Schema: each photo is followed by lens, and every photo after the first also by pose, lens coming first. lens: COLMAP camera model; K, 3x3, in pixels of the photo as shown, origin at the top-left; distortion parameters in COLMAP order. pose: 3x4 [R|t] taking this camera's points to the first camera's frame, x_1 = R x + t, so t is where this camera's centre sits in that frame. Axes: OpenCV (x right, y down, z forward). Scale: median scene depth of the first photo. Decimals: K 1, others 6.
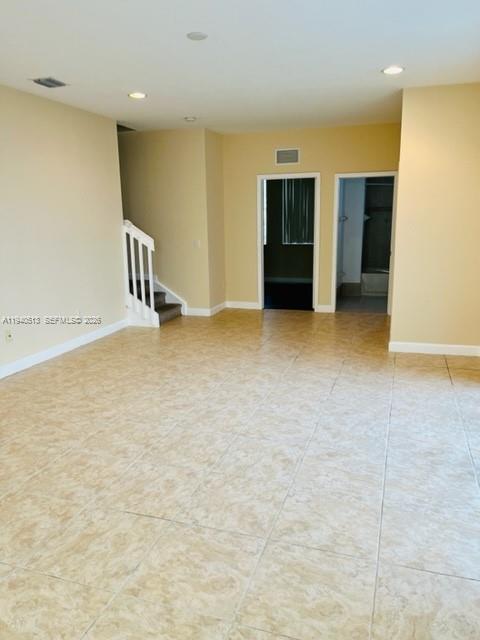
lens RADIAL K [[484.0, 0, 242.1], [0, 484.0, 318.6], [0, 0, 1]] dist [0.003357, -0.007768]
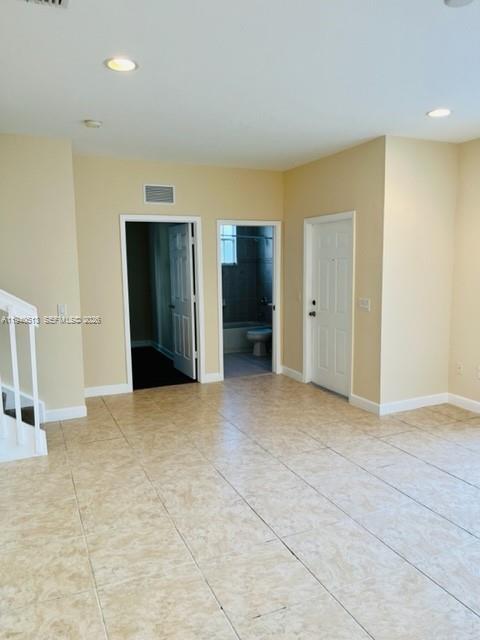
lens RADIAL K [[484.0, 0, 240.7], [0, 484.0, 321.6], [0, 0, 1]] dist [0.003357, -0.007768]
pose [[0.739032, -0.077962, 0.669144, -0.376914], [0.141698, 0.989050, -0.041263, -0.082888], [-0.658600, 0.125311, 0.741986, 0.375428]]
